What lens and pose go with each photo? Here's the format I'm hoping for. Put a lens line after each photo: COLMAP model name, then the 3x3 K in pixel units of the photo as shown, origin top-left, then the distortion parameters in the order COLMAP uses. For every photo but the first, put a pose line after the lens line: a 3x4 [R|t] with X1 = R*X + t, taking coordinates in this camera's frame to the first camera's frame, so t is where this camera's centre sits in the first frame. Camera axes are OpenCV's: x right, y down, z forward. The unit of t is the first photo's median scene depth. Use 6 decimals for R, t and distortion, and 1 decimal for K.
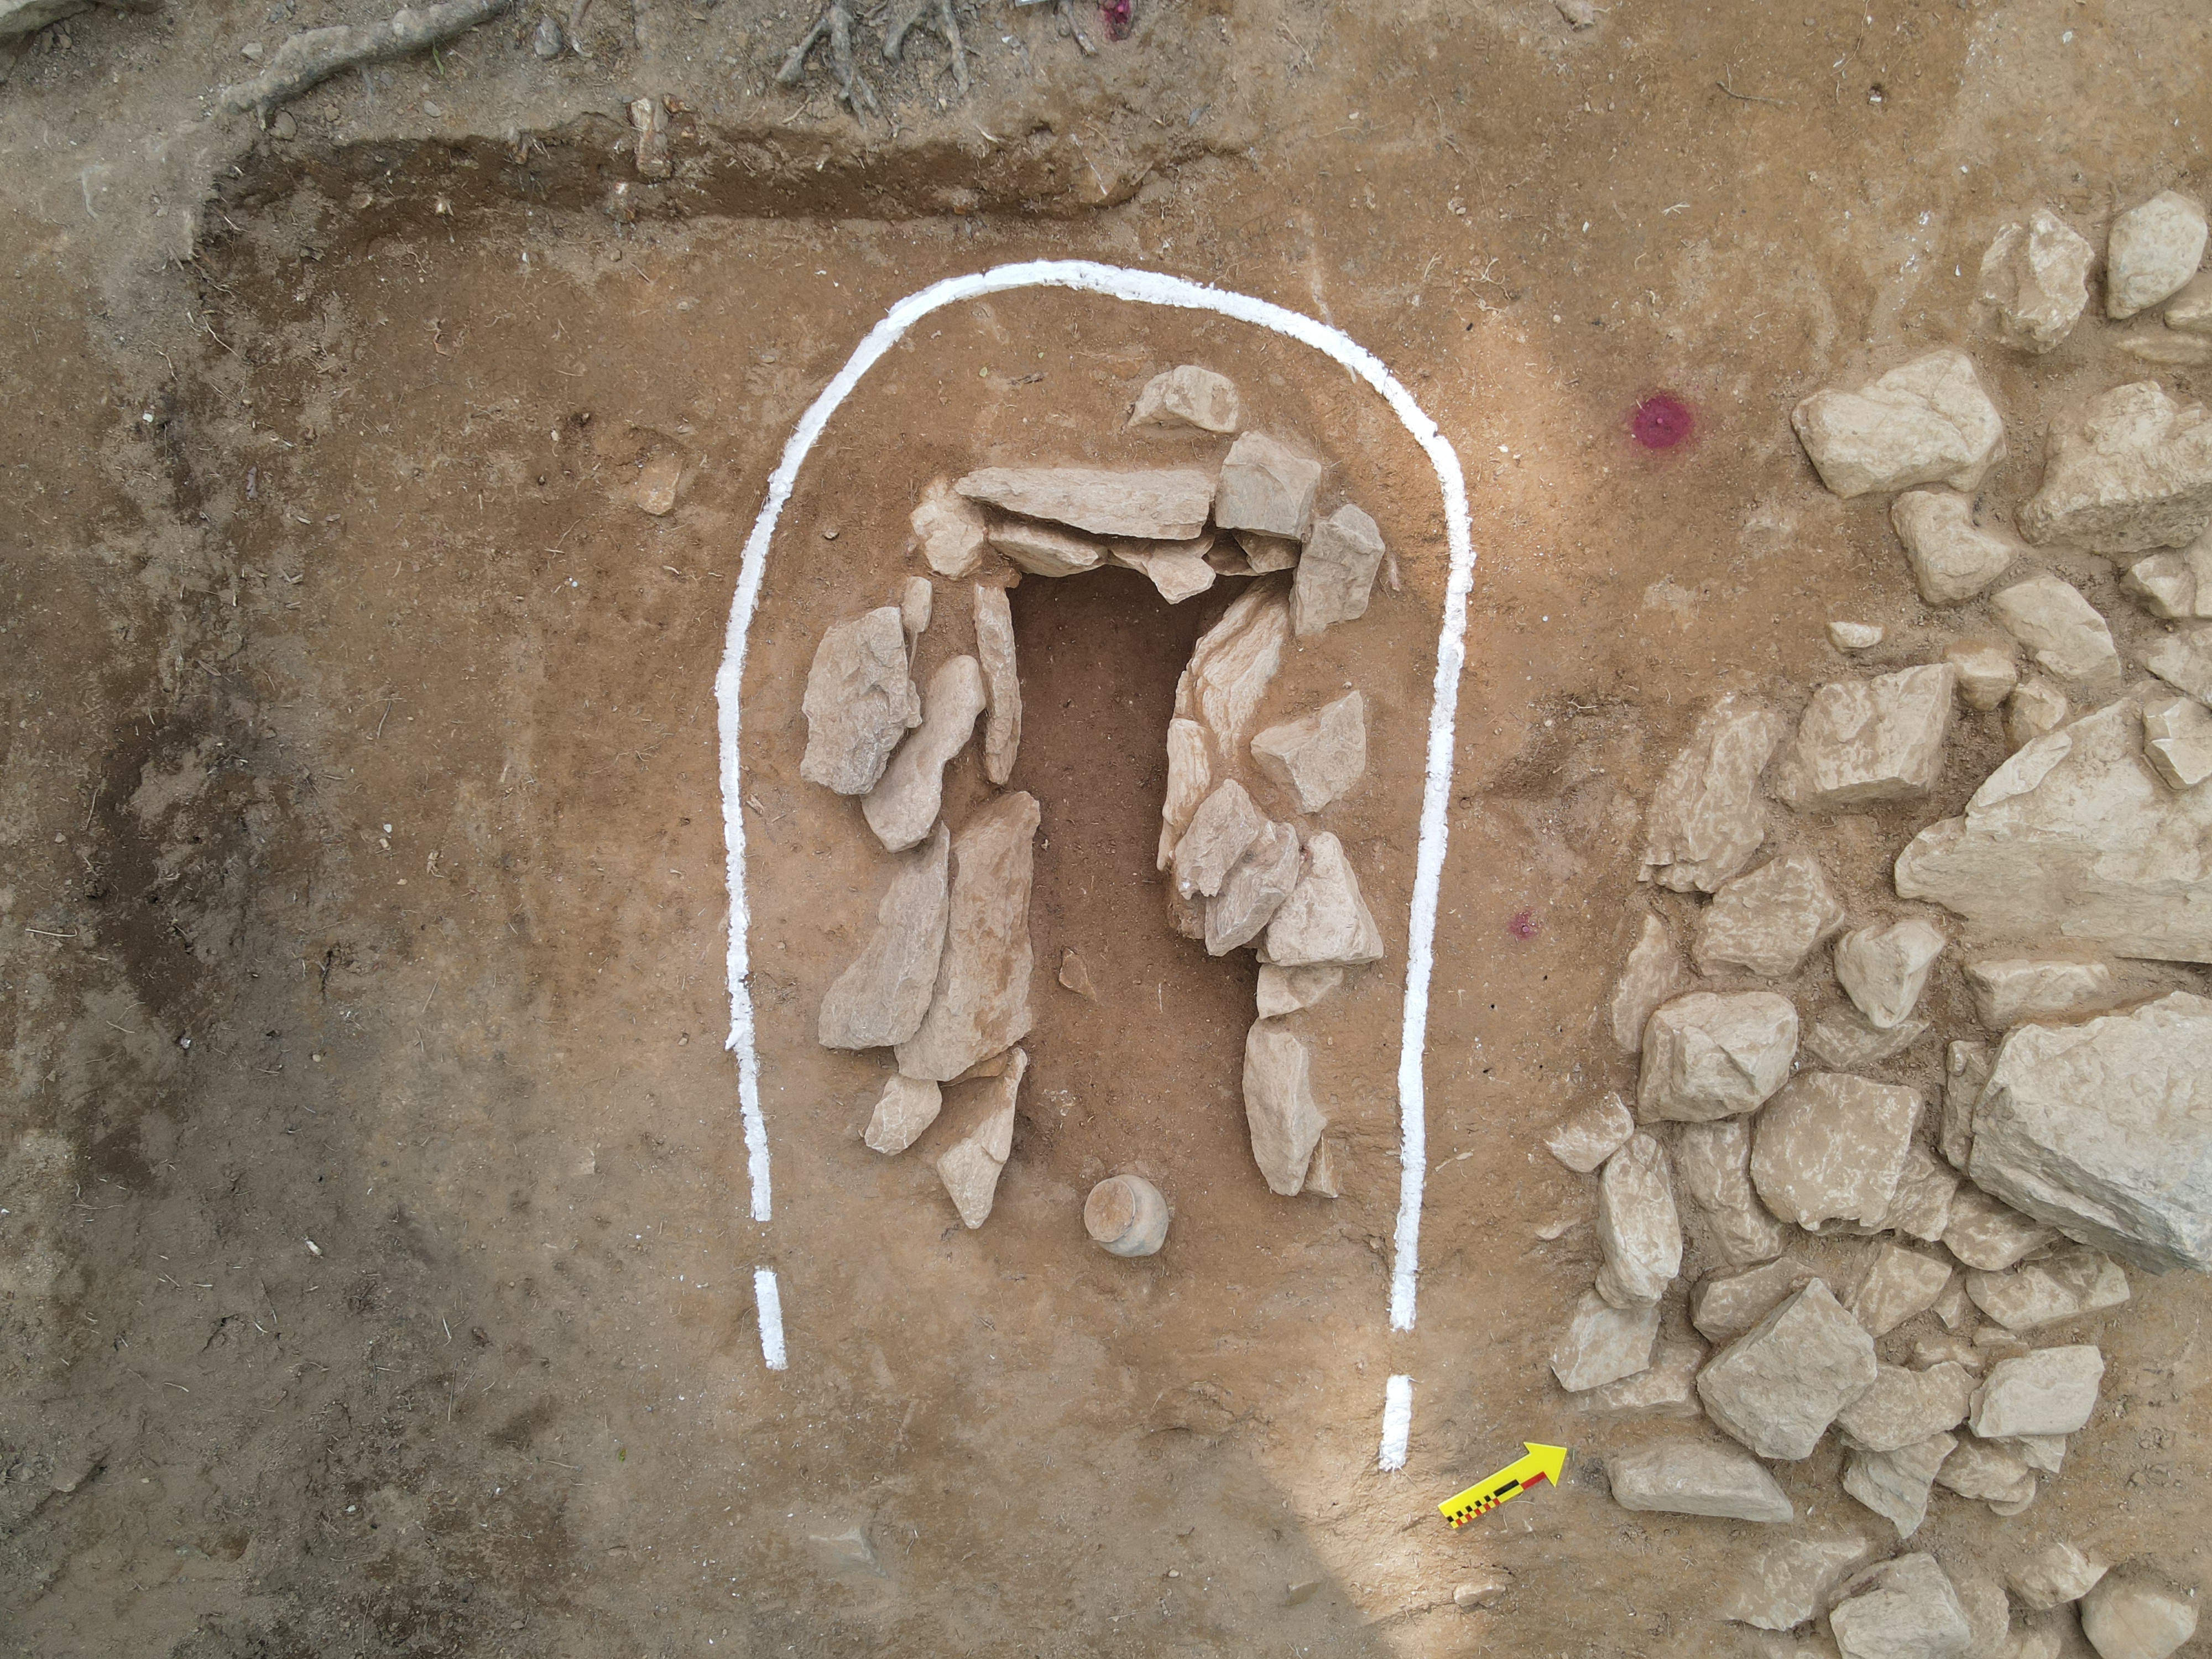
lens RADIAL K [[1619.9, 0, 1106.0], [0, 1619.9, 829.5], [0, 0, 1]] dist [0.019704, -0.005859]
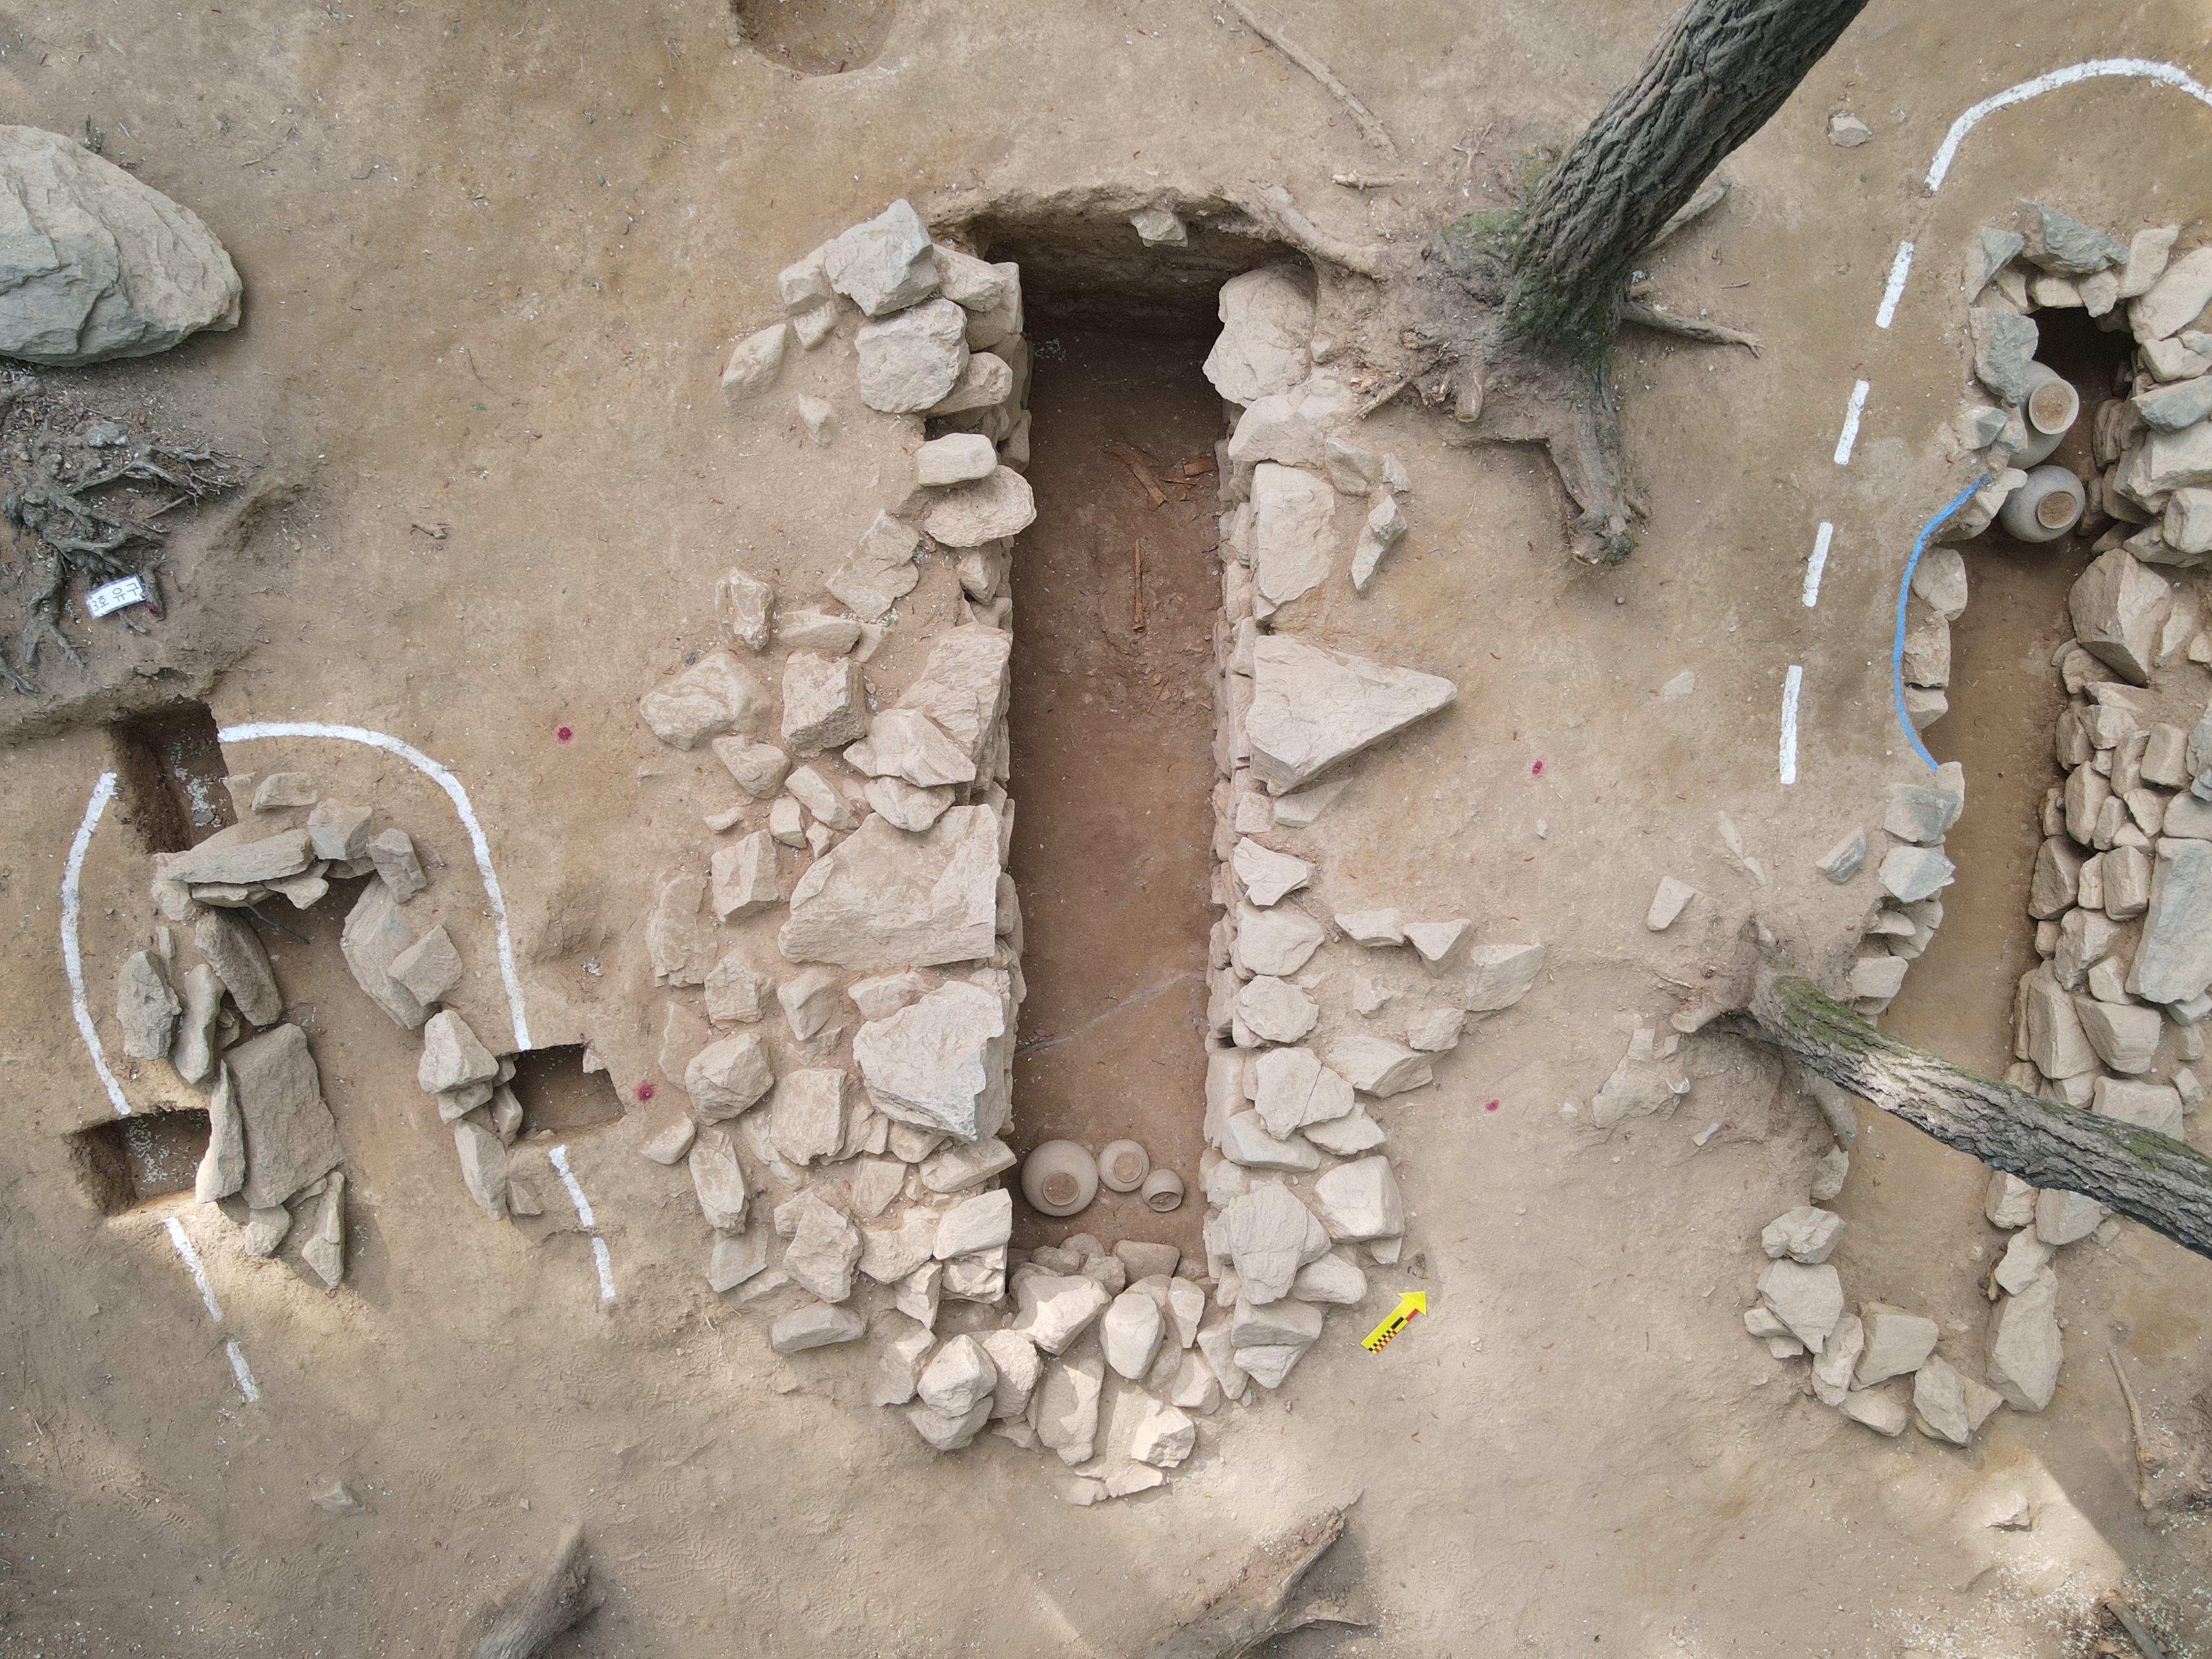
lens RADIAL K [[1619.9, 0, 1106.0], [0, 1619.9, 829.5], [0, 0, 1]] dist [0.019704, -0.005859]
pose [[0.970657, -0.240216, -0.011002, 0.888608], [0.240334, 0.970628, 0.011006, -0.034677], [0.008035, -0.013328, 0.999879, -0.704053]]
